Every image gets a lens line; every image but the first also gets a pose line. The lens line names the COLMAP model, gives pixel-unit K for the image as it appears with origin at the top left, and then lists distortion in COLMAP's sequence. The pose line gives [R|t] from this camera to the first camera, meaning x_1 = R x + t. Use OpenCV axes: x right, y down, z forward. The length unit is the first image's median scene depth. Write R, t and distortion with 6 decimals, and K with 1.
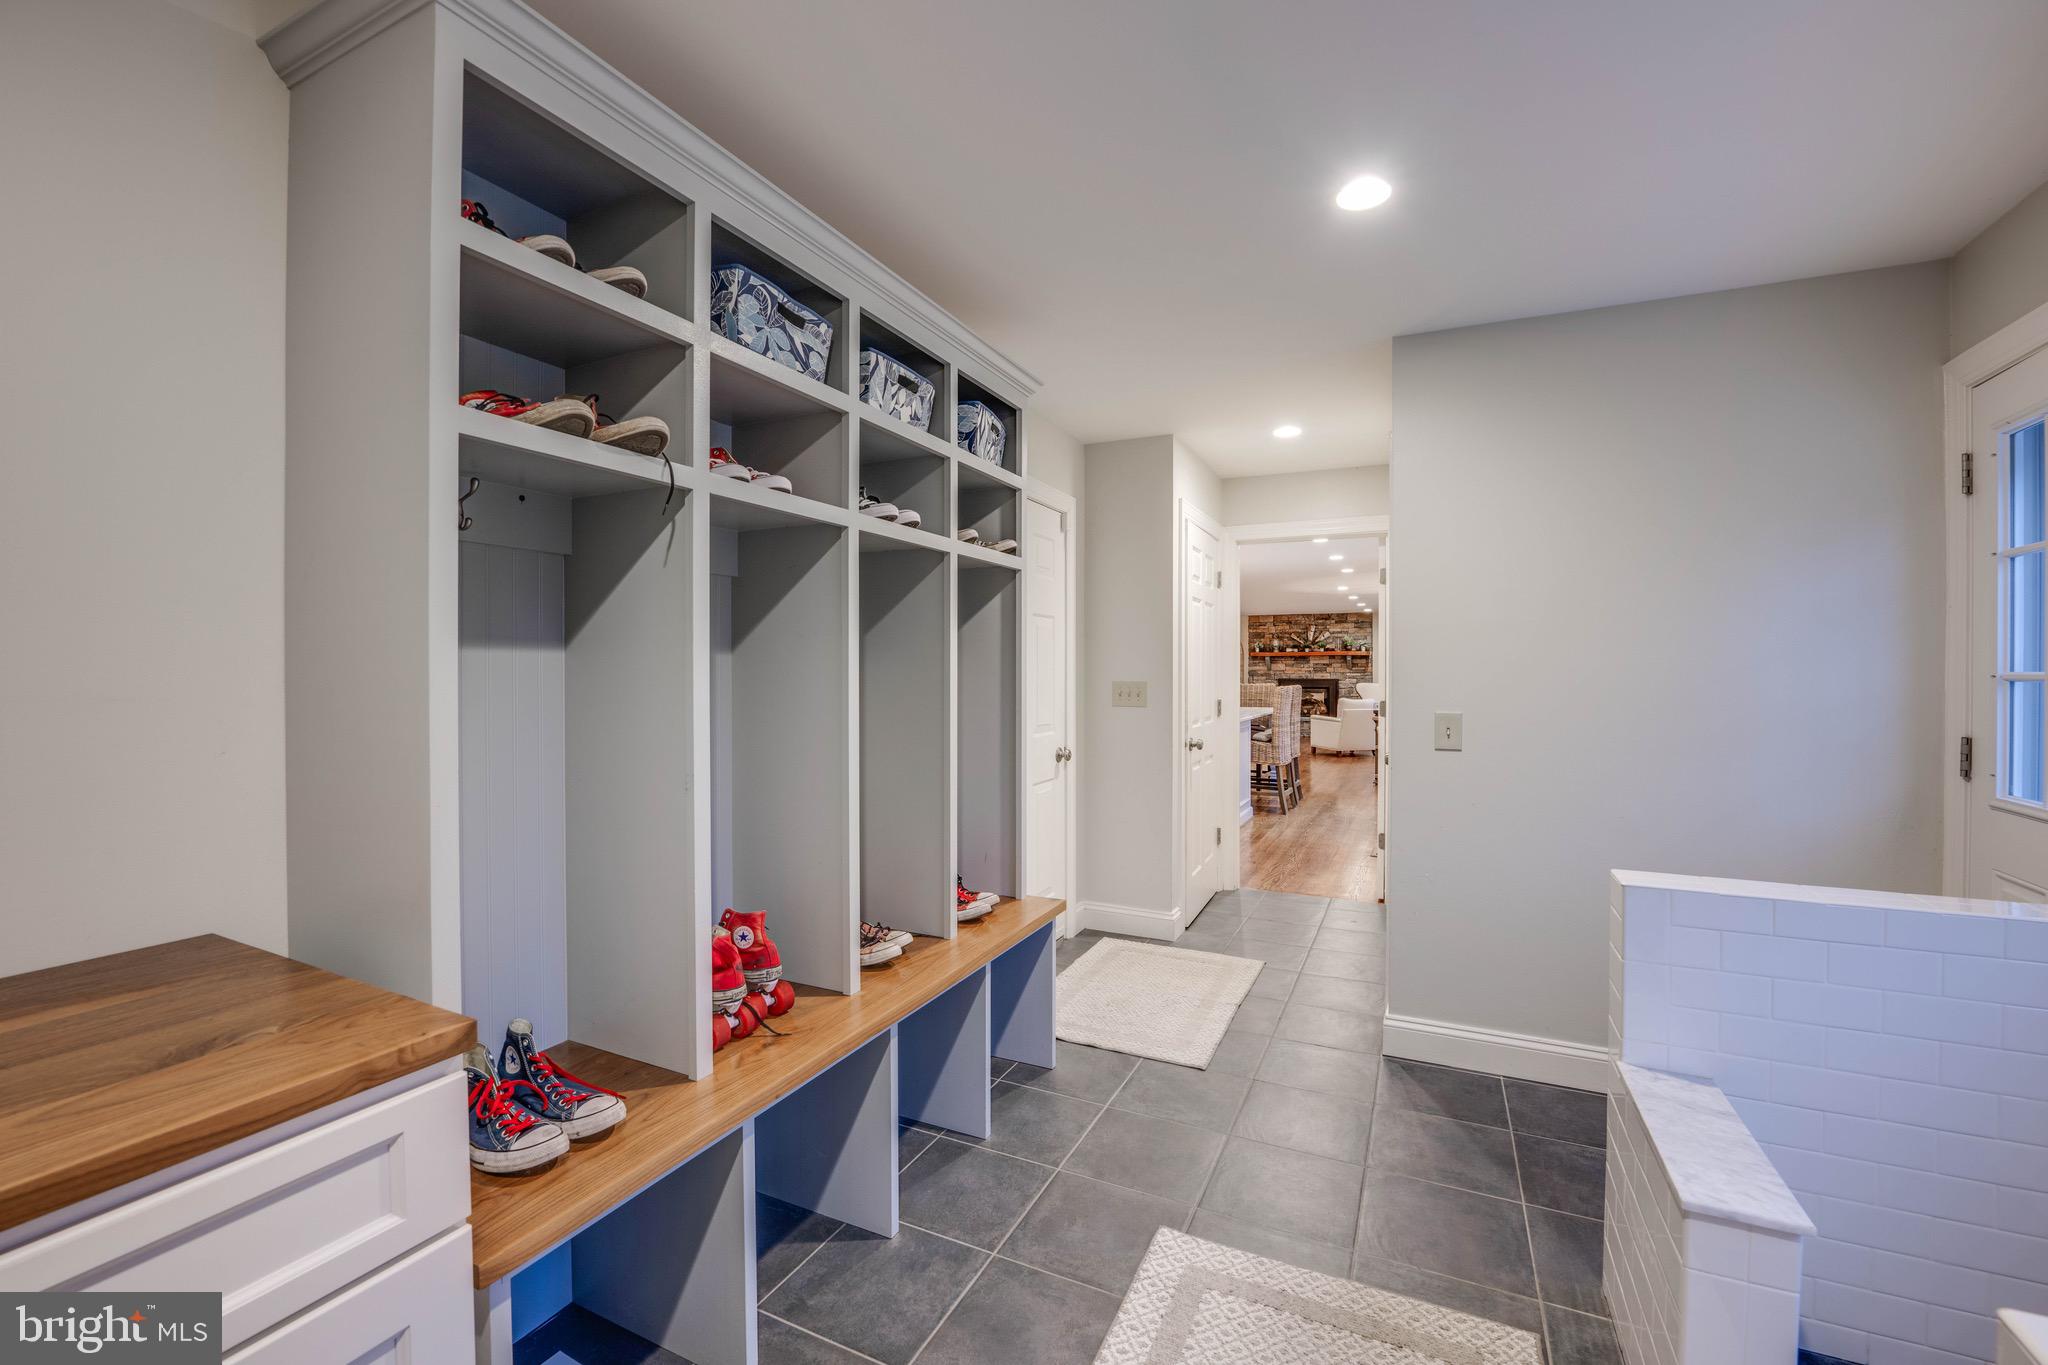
lens RADIAL K [[841.8, 0, 1010.7], [0, 841.8, 675.9], [0, 0, 1]] dist [0.001397, 0.000023]
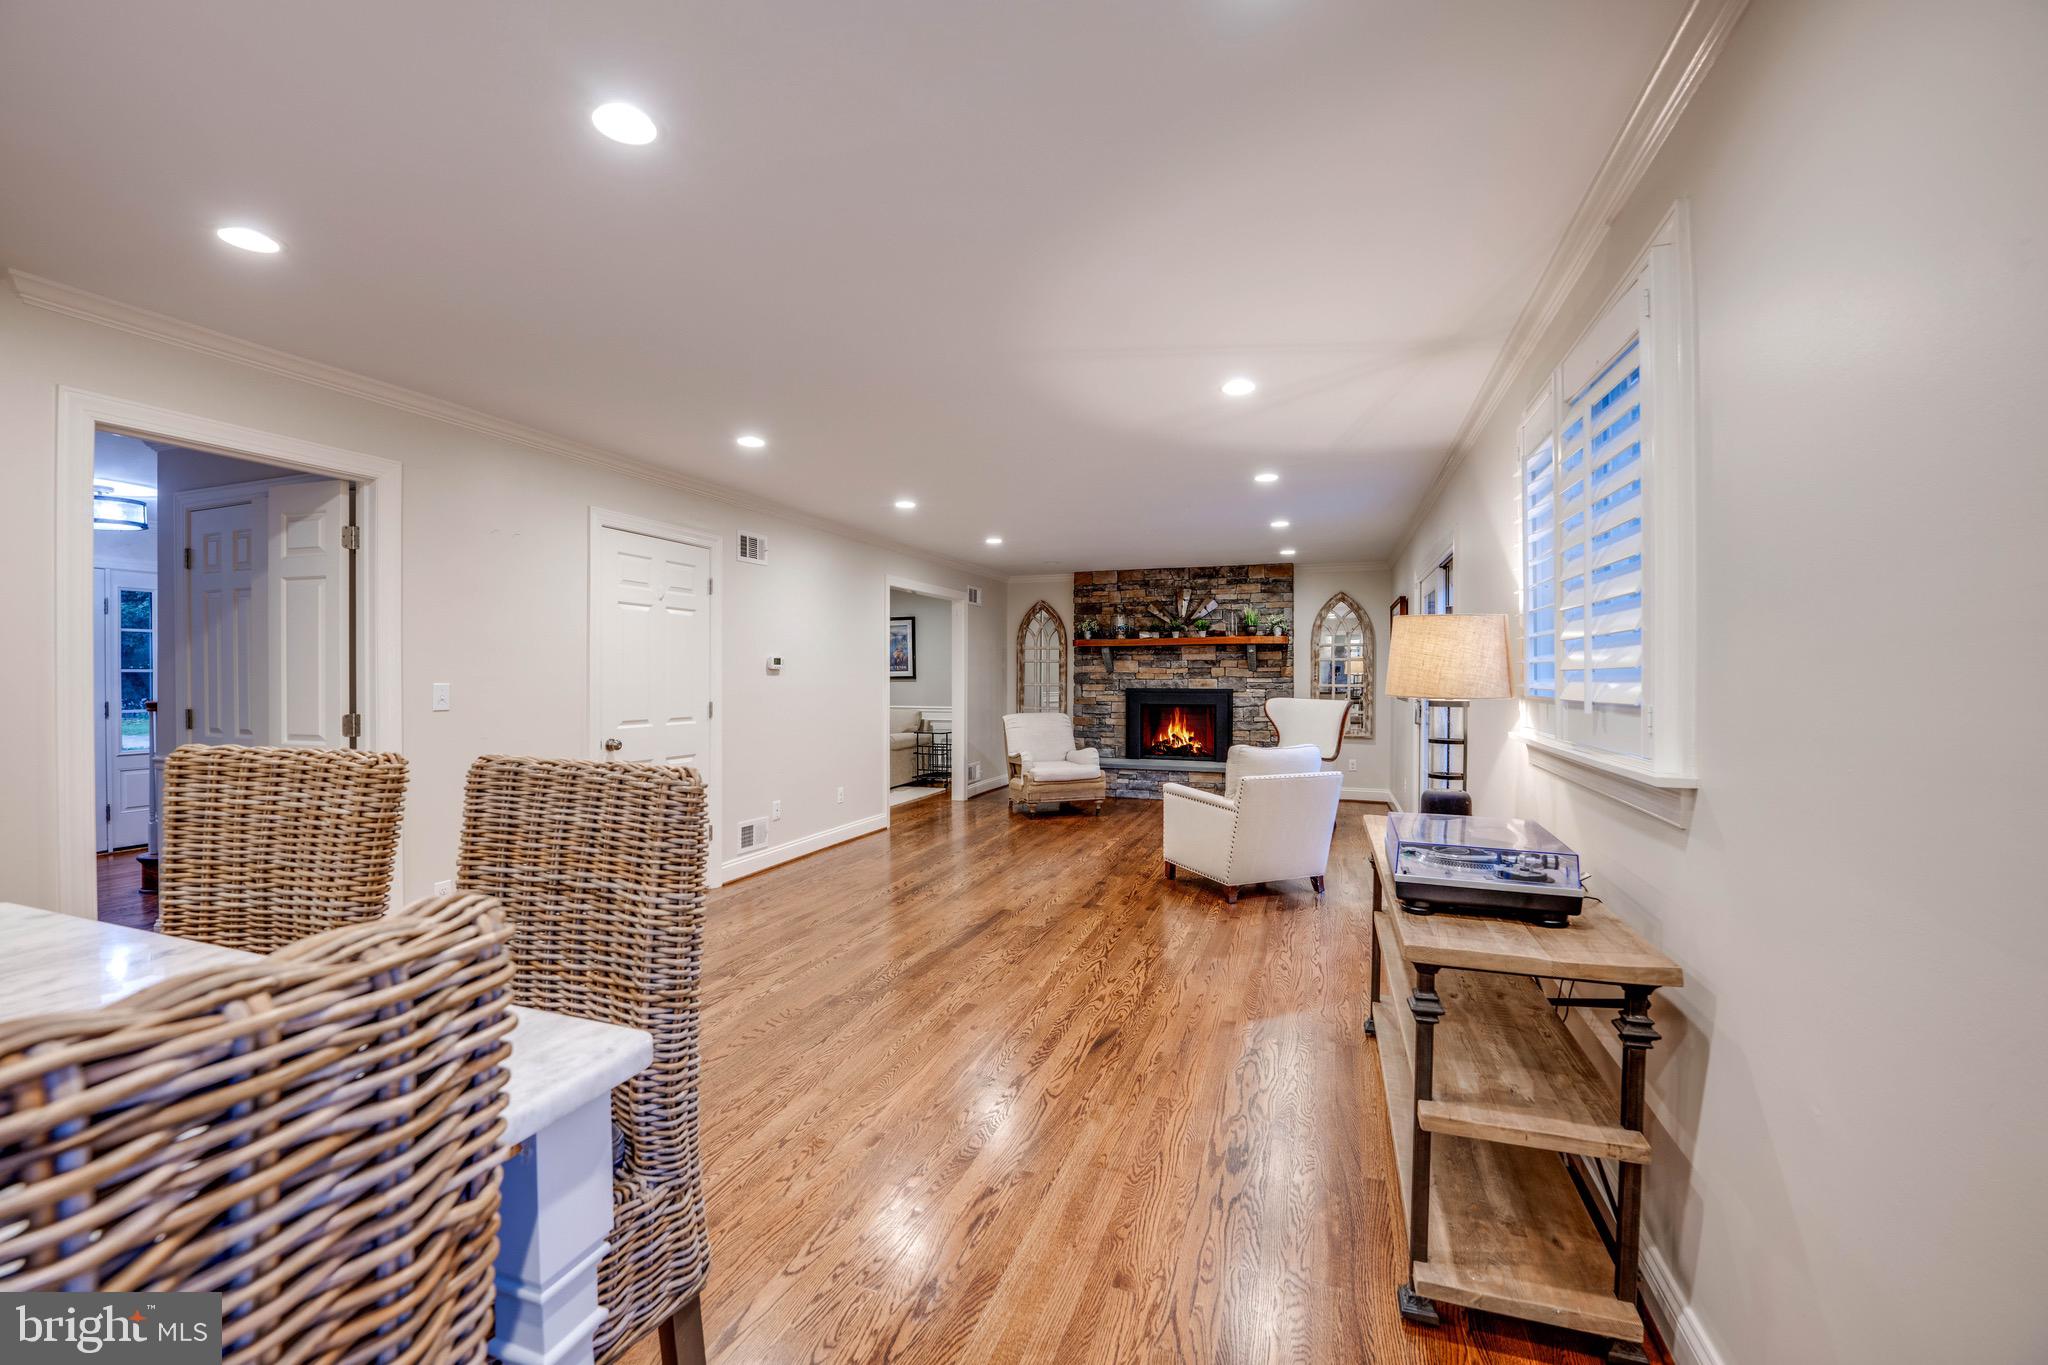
lens RADIAL K [[841.8, 0, 1034.5], [0, 841.8, 684.6], [0, 0, 1]] dist [0.001397, 0.000023]
pose [[0.990748, 0.000446, 0.135713, 0.191197], [-0.001263, 0.999982, 0.005932, -0.002209], [-0.135708, -0.006049, 0.990730, 0.484706]]
